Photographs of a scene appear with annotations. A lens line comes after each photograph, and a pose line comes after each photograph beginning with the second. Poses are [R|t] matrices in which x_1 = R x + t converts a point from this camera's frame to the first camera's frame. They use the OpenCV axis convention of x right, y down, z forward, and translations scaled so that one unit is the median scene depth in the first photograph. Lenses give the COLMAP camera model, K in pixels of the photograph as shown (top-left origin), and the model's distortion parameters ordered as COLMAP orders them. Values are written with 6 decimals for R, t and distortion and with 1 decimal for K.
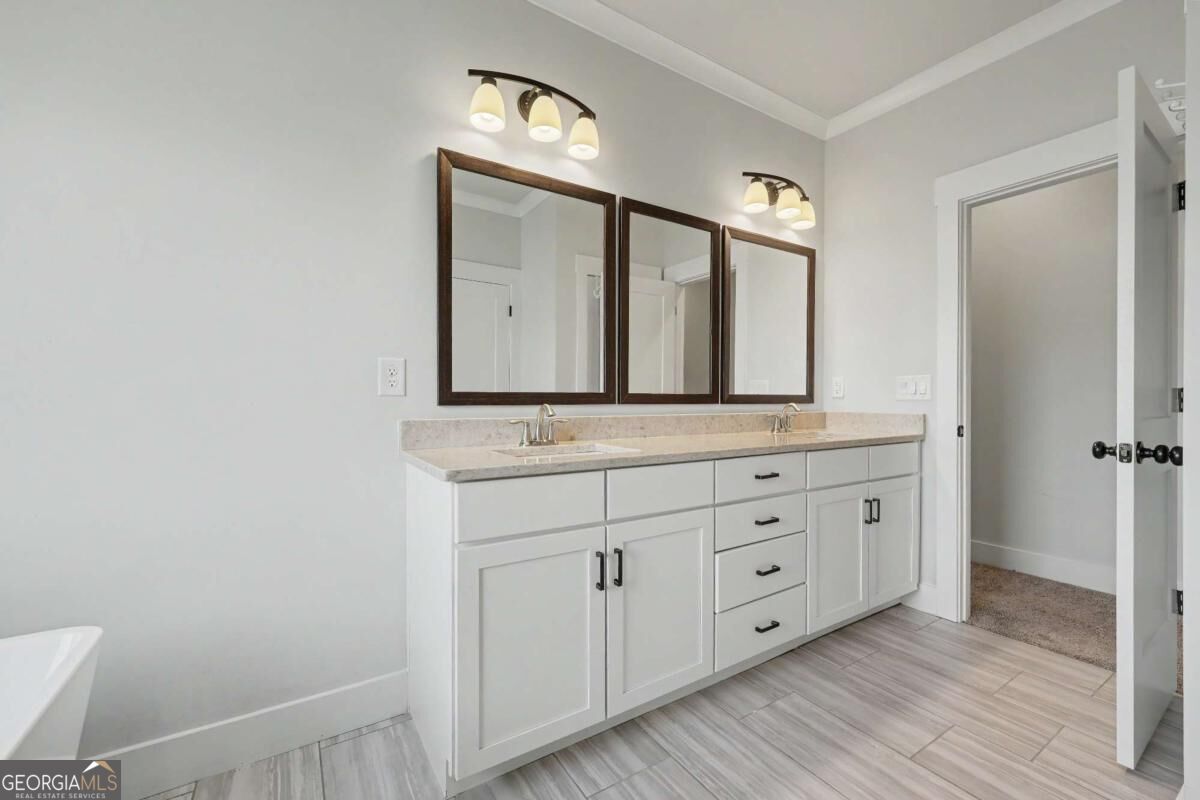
lens RADIAL K [[483.0, 0, 601.3], [0, 483.0, 402.9], [0, 0, 1]] dist [-0.001235, 0.000022]
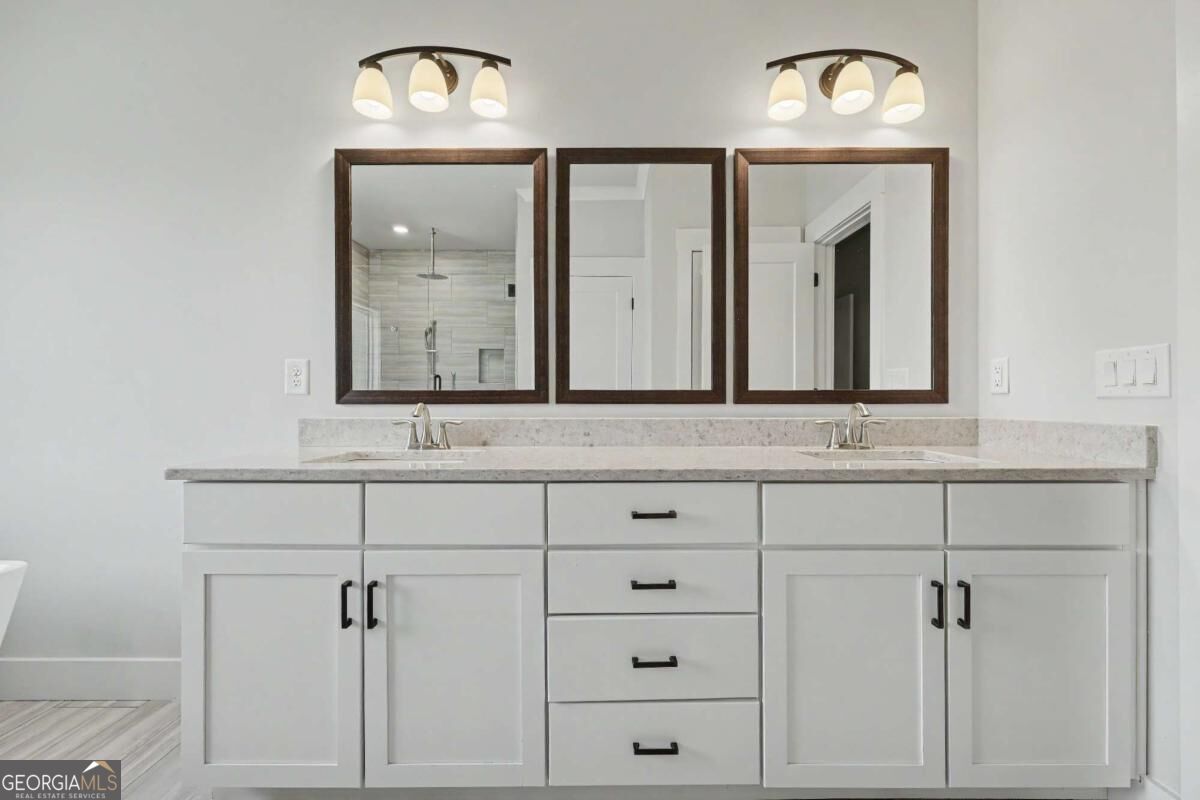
lens RADIAL K [[492.2, 0, 600.6], [0, 492.2, 398.1], [0, 0, 1]] dist [-0.001031, 0.000142]
pose [[0.845333, -0.002752, -0.534232, 0.525969], [-0.001645, 0.999969, -0.007753, -0.000481], [0.534237, 0.007433, 0.845302, 0.330712]]
